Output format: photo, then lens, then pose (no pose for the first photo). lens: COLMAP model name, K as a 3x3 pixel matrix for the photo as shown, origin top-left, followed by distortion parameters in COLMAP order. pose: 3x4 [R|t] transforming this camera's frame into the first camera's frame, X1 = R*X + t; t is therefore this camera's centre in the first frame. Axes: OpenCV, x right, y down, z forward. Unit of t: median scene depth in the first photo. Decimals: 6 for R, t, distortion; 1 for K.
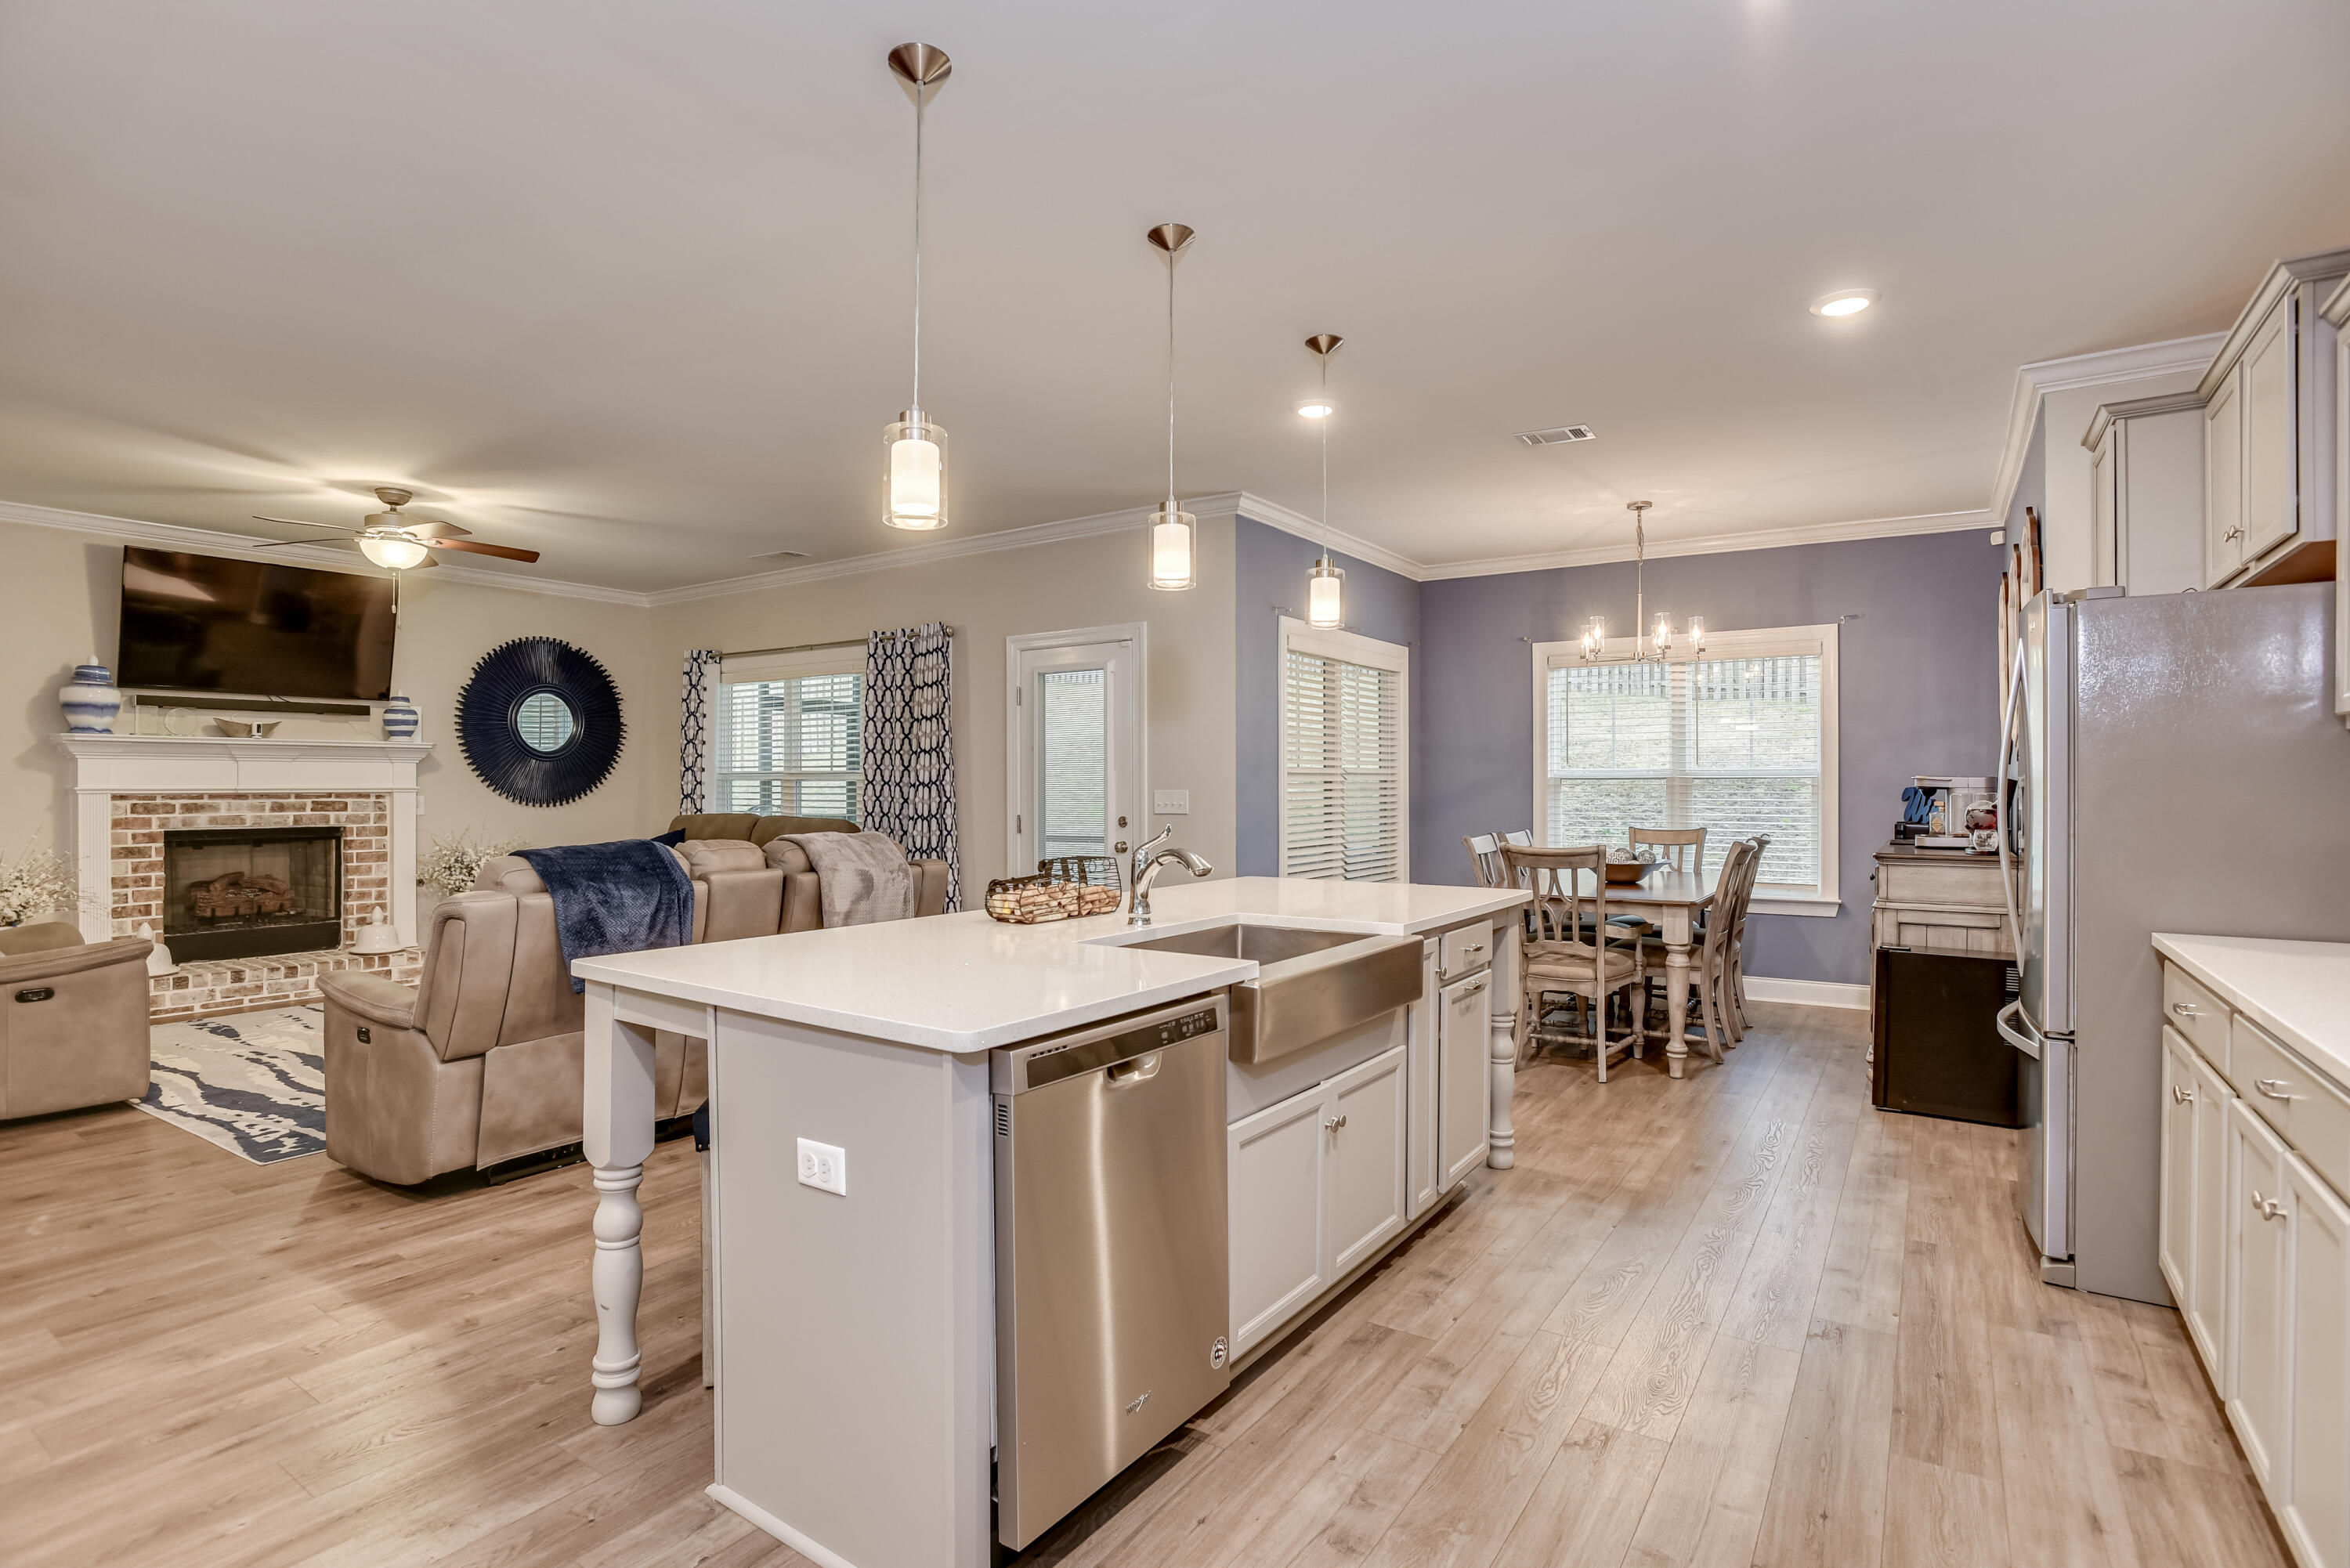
lens RADIAL K [[1165.5, 0, 1172.8], [0, 1165.5, 802.5], [0, 0, 1]] dist [0.001841, 0.003883]
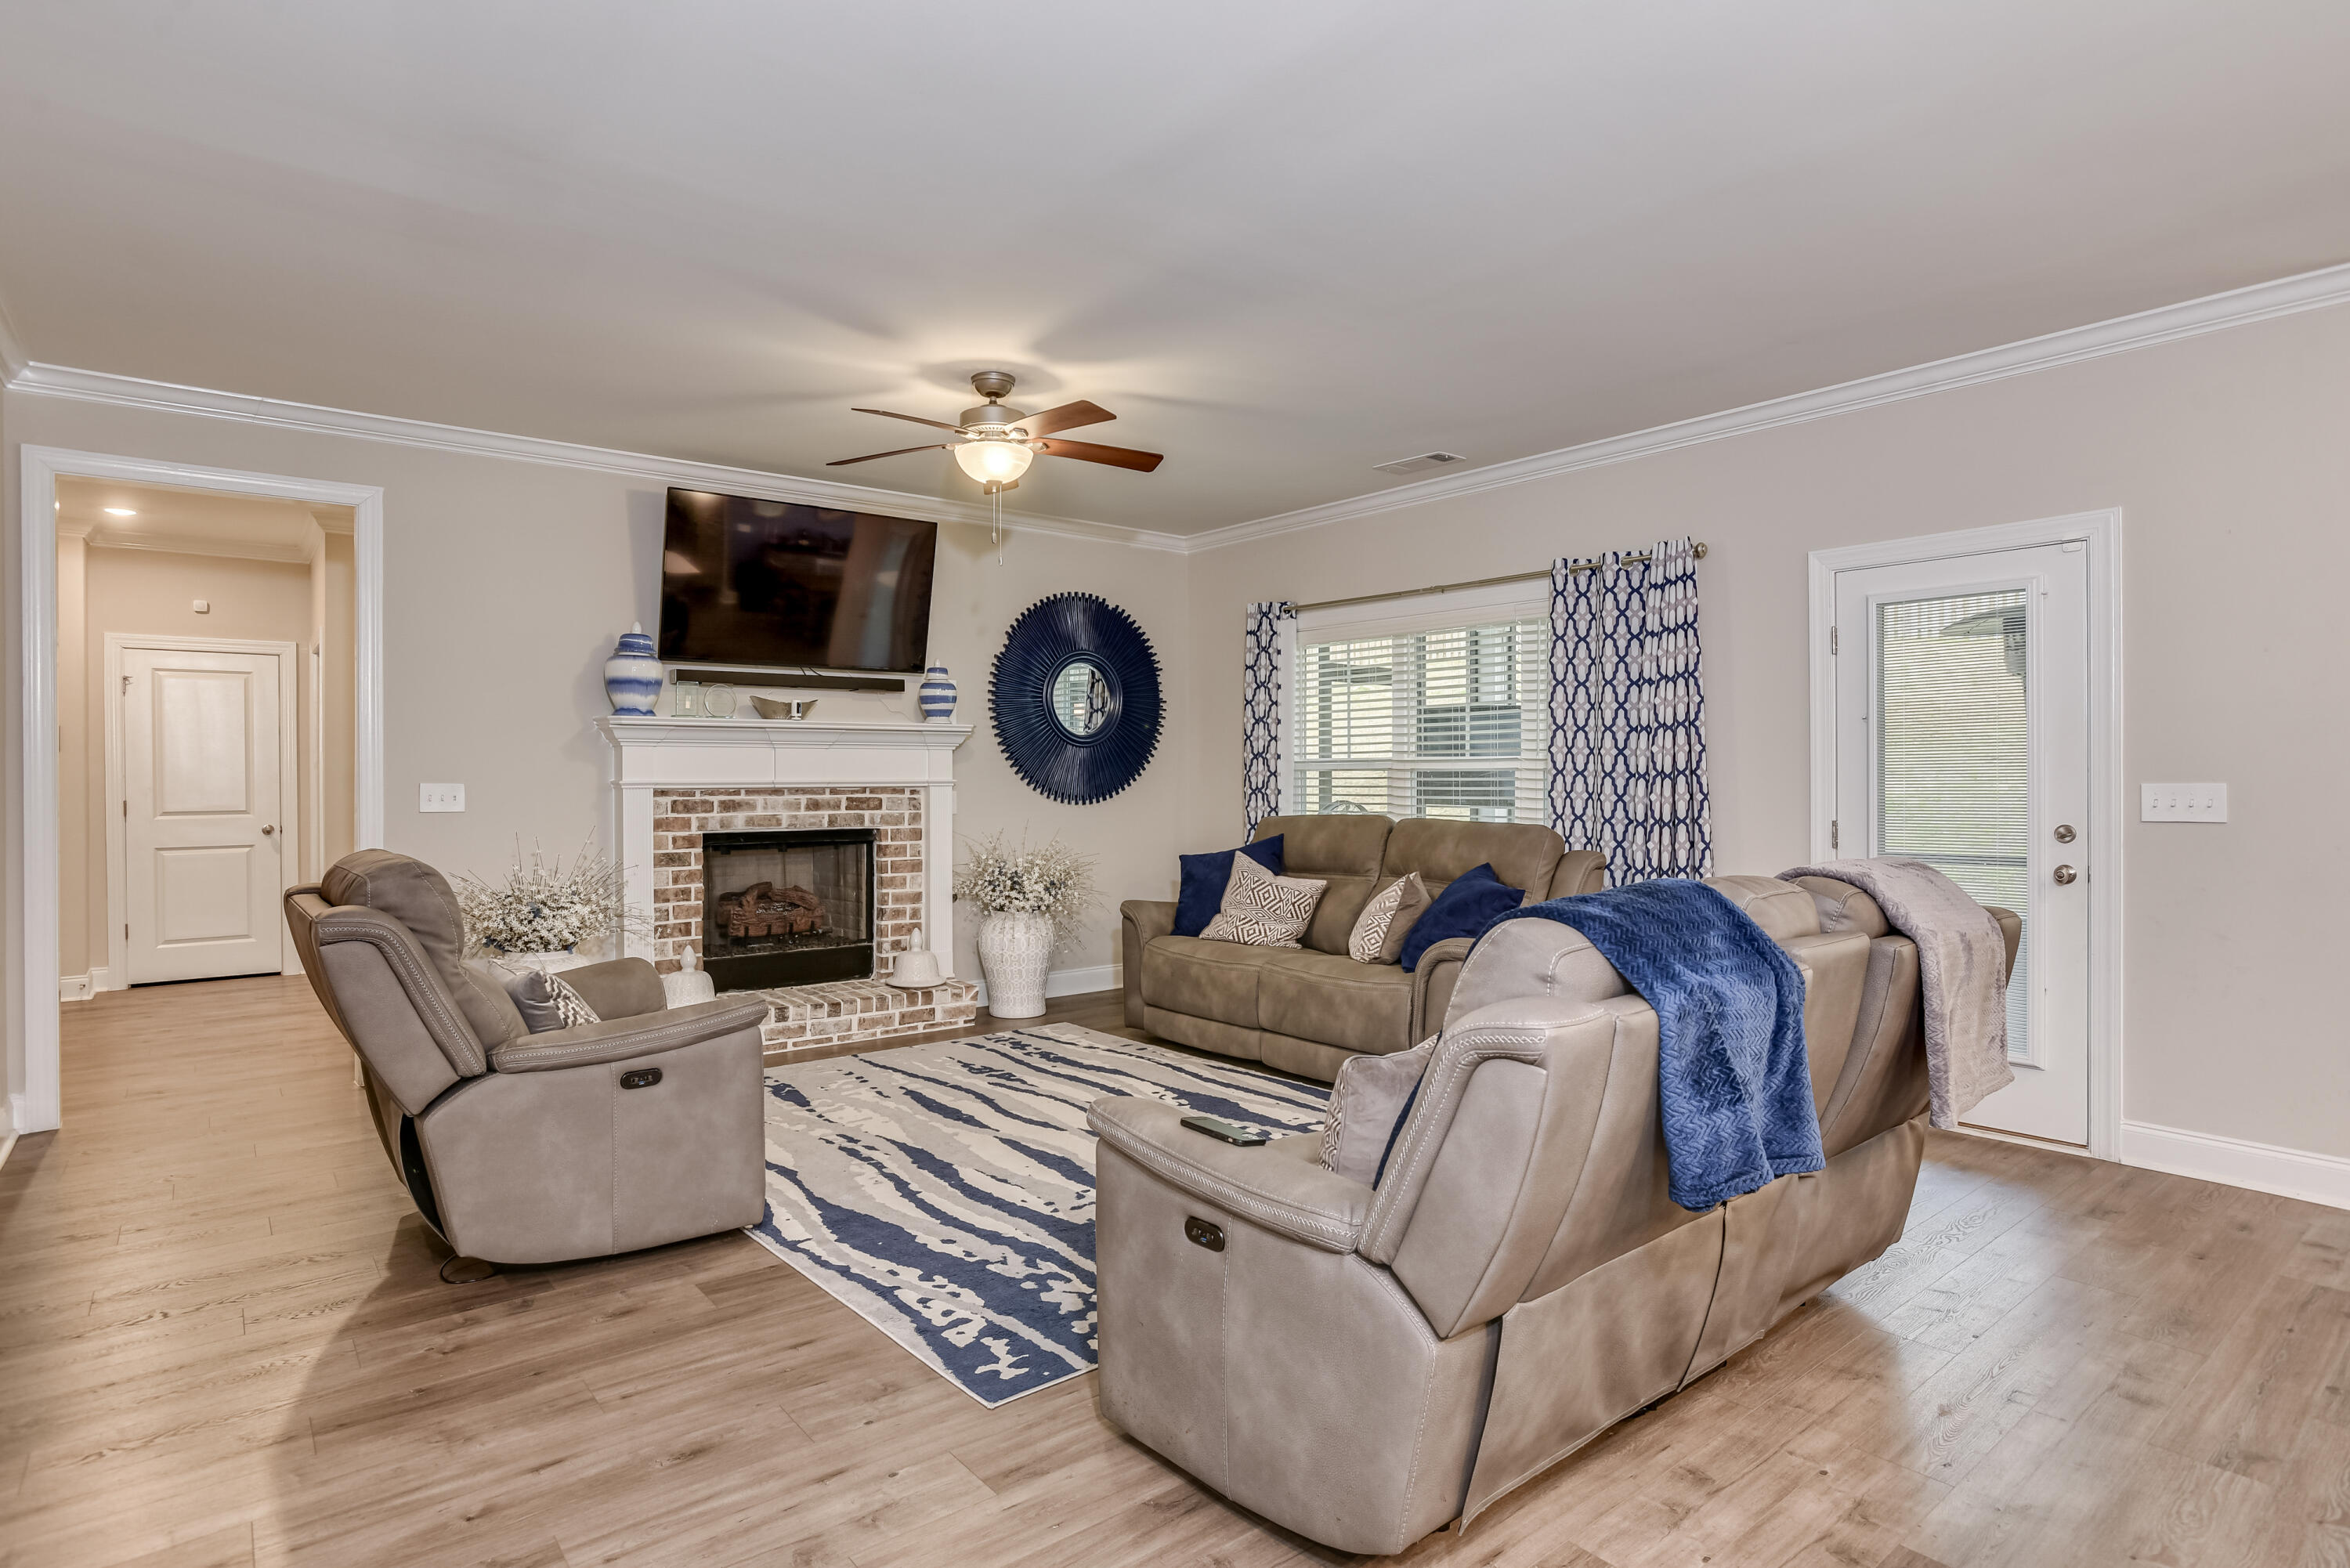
lens RADIAL K [[1193.0, 0, 1180.9], [0, 1193.0, 796.5], [0, 0, 1]] dist [-0.038197, 0.000401]
pose [[0.970451, 0.002019, -0.241292, -0.331471], [-0.002081, 0.999998, -0.000003, -0.002217], [0.241291, 0.000505, 0.970453, 0.268226]]
